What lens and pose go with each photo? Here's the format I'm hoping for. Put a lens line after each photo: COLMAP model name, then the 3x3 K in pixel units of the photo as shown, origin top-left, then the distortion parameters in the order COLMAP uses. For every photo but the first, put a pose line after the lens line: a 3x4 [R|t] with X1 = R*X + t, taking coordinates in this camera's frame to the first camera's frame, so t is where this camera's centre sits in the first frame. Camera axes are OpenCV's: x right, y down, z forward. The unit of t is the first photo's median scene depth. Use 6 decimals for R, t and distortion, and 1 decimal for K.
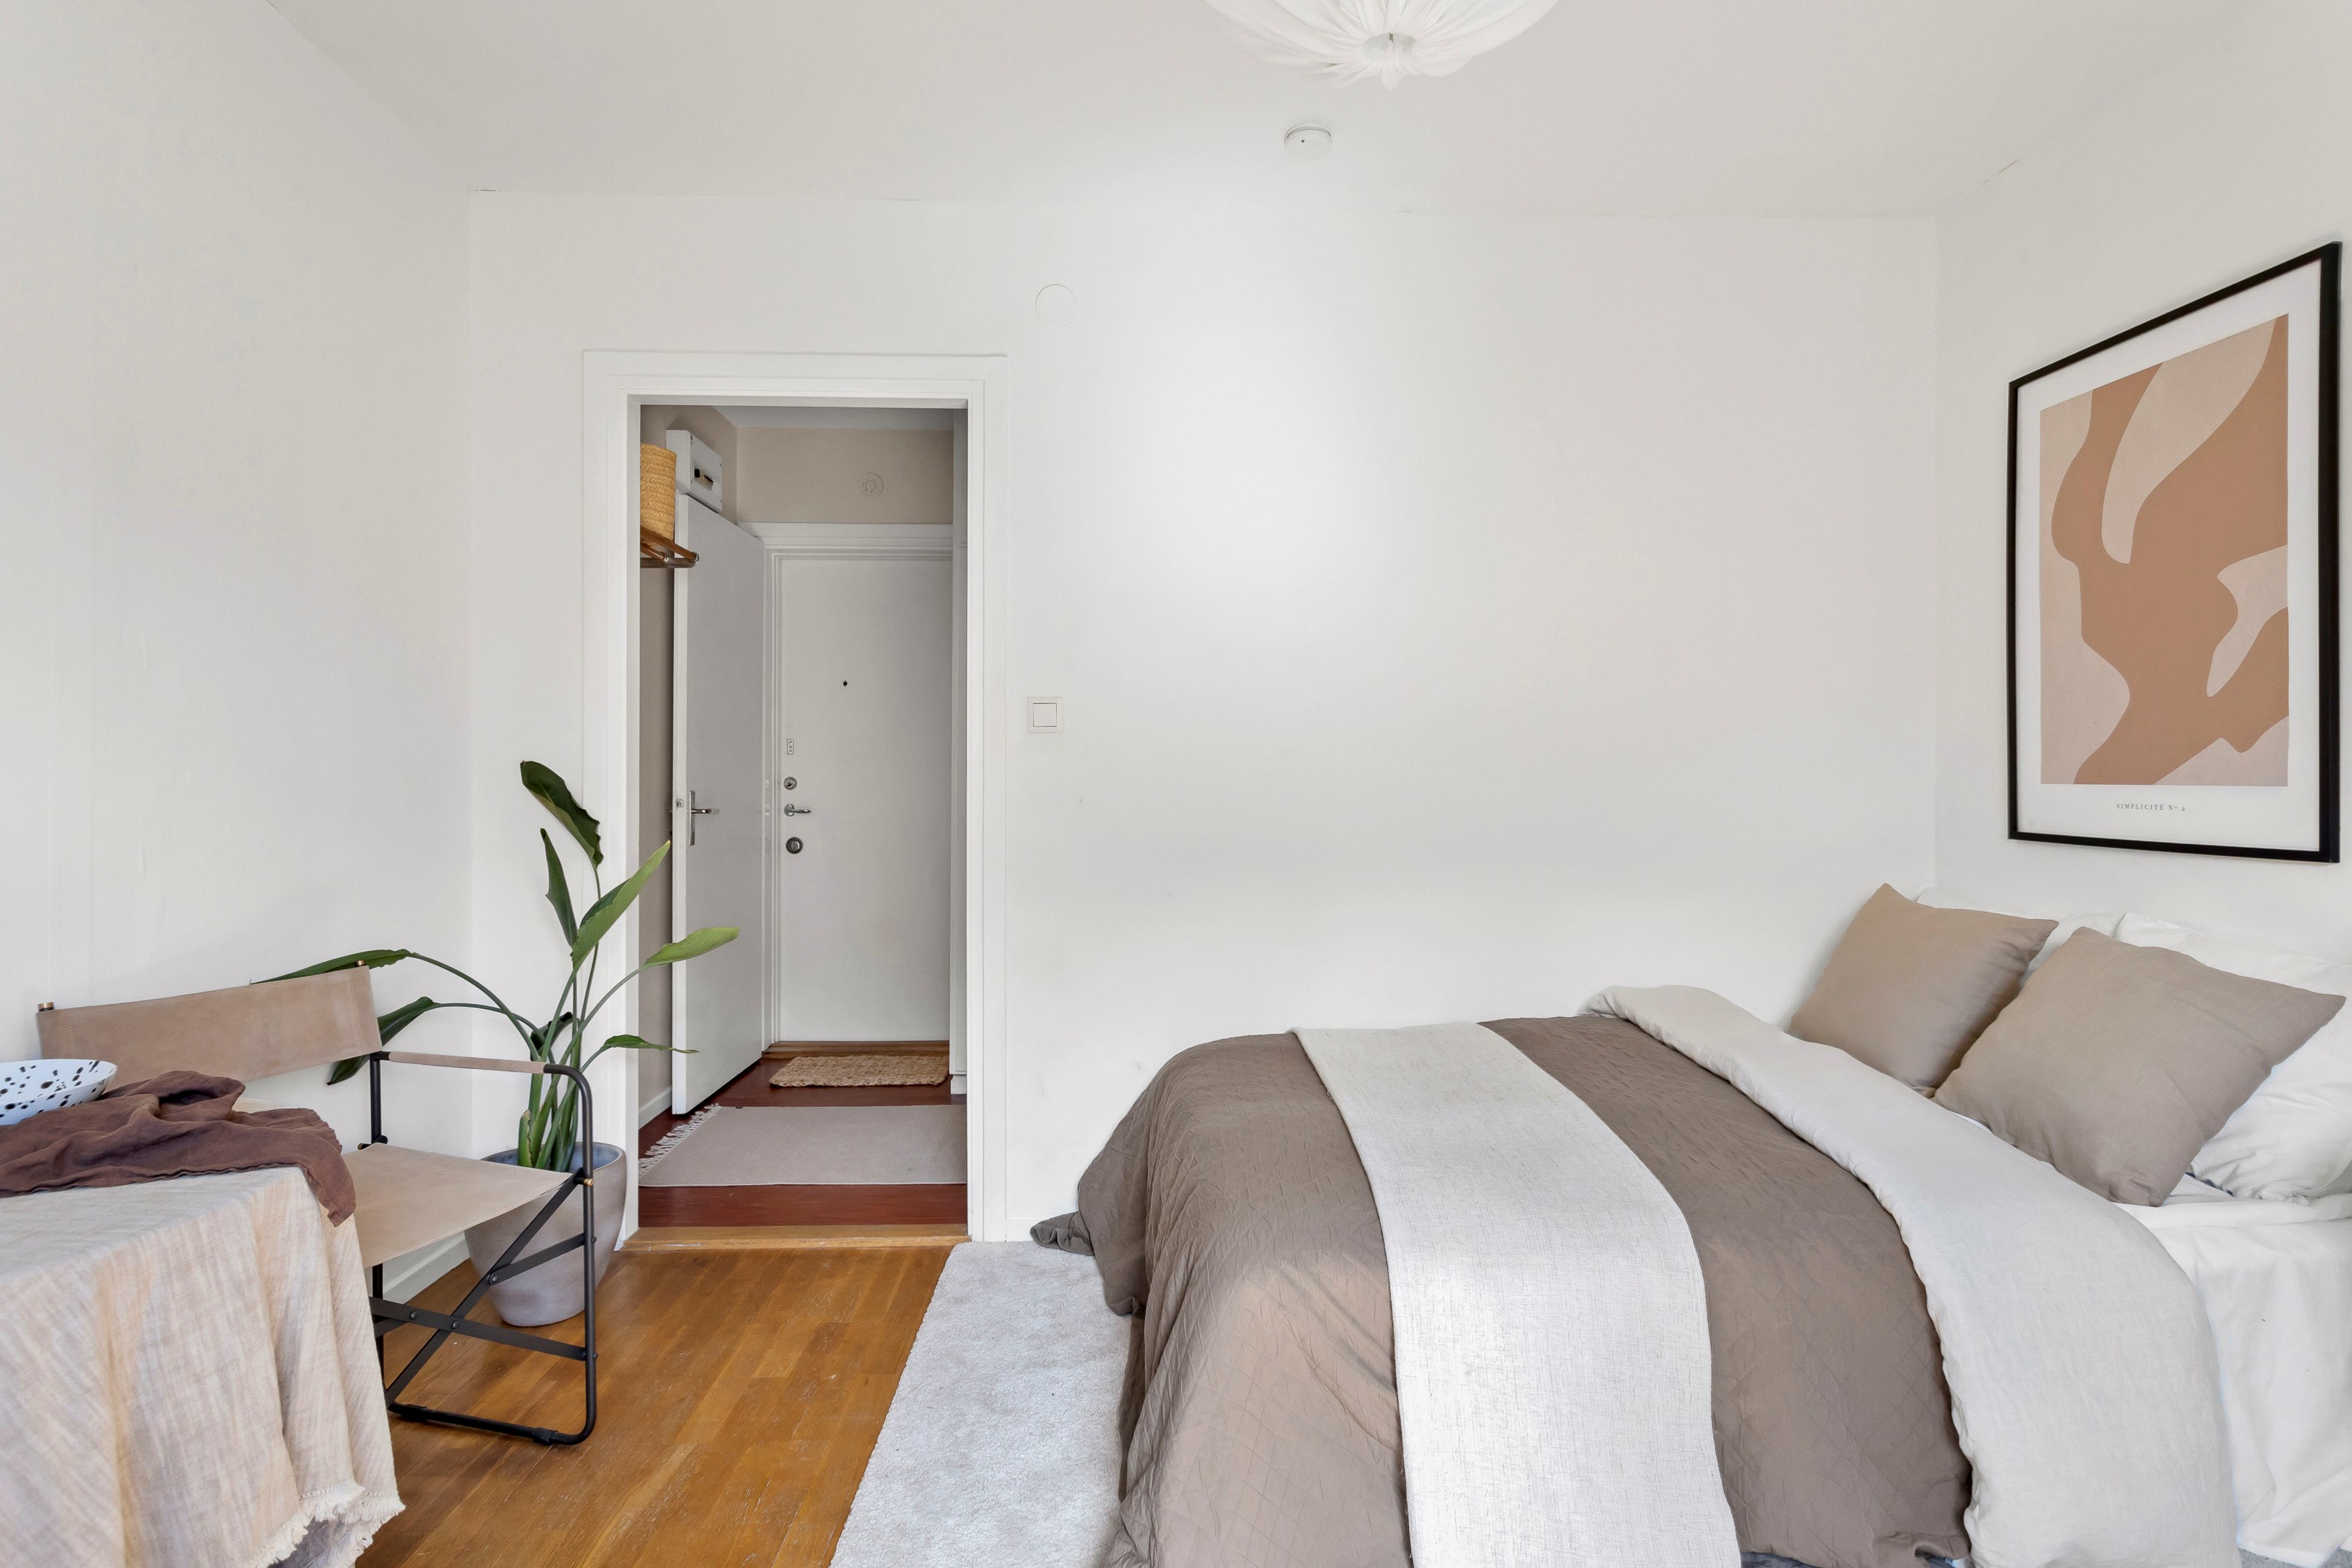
lens RADIAL K [[1204.9, 0, 1174.3], [0, 1204.9, 774.0], [0, 0, 1]] dist [-0.002544, 0.001141]
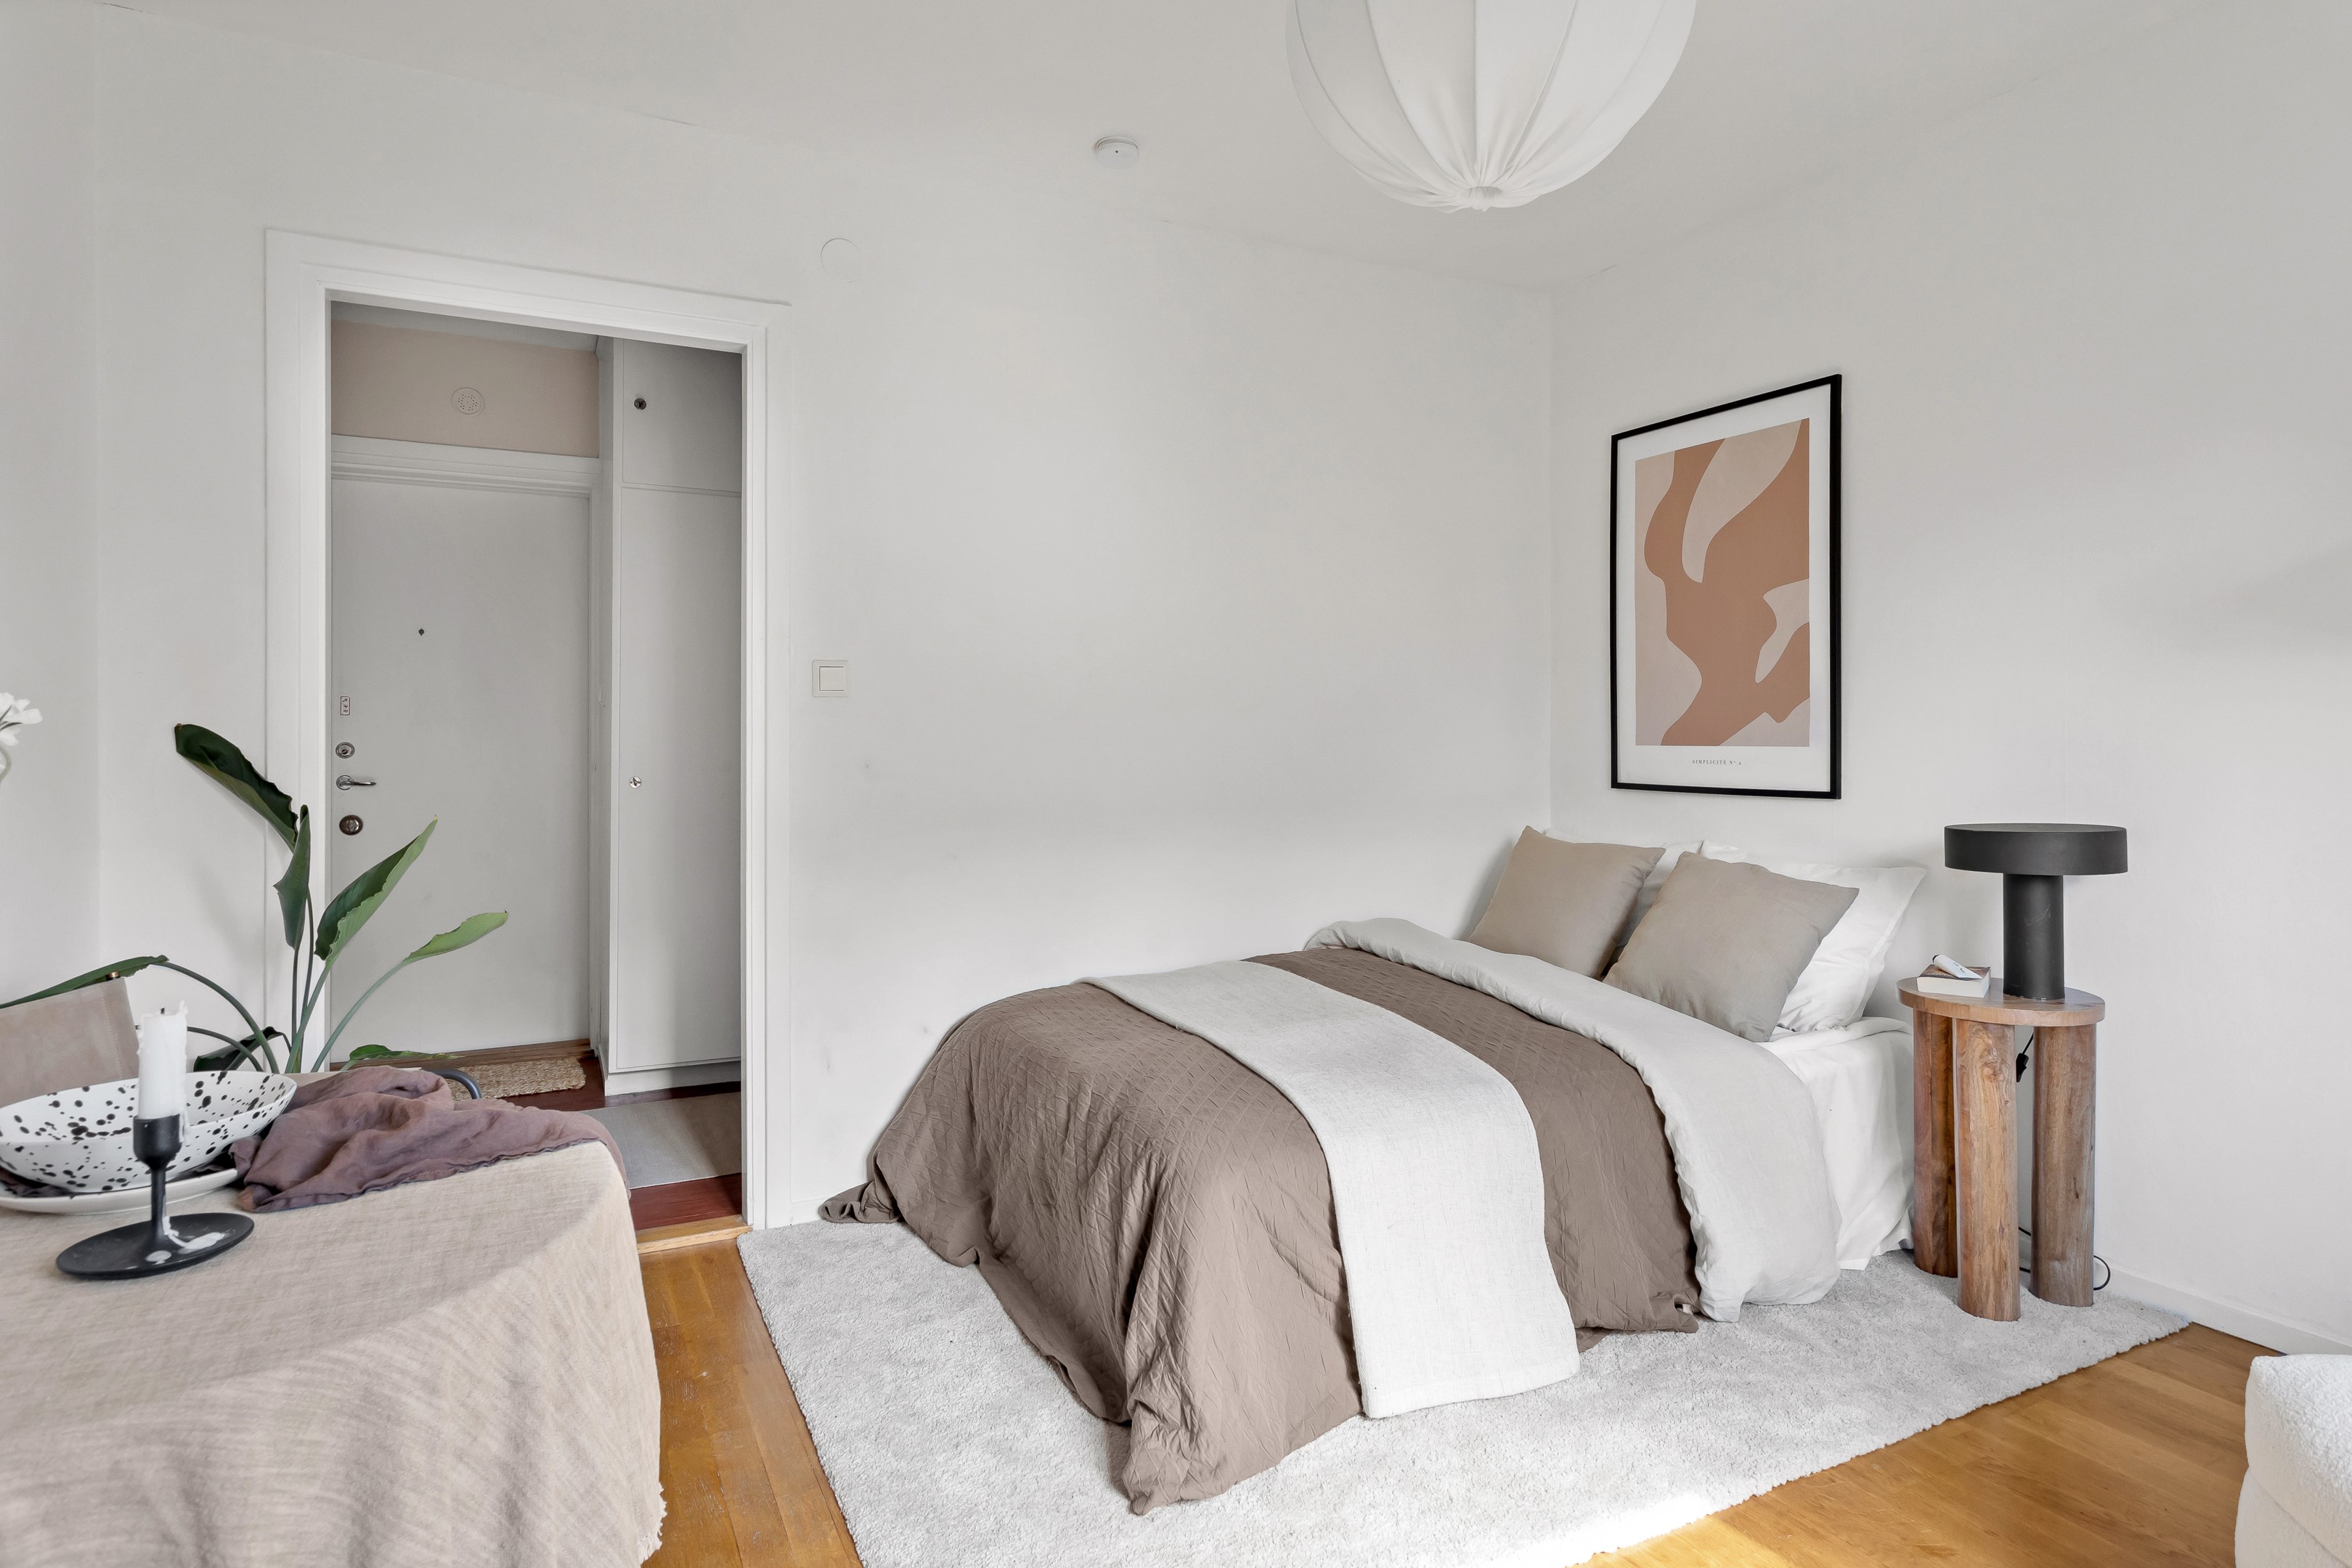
lens RADIAL K [[1275.7, 0, 1176.3], [0, 1275.7, 736.2], [0, 0, 1]] dist [0.001022, -0.000080]
pose [[0.912071, -0.000844, 0.410031, -0.364759], [0.001029, 0.999999, -0.000229, -0.002424], [-0.410031, 0.000631, 0.912071, -0.073840]]
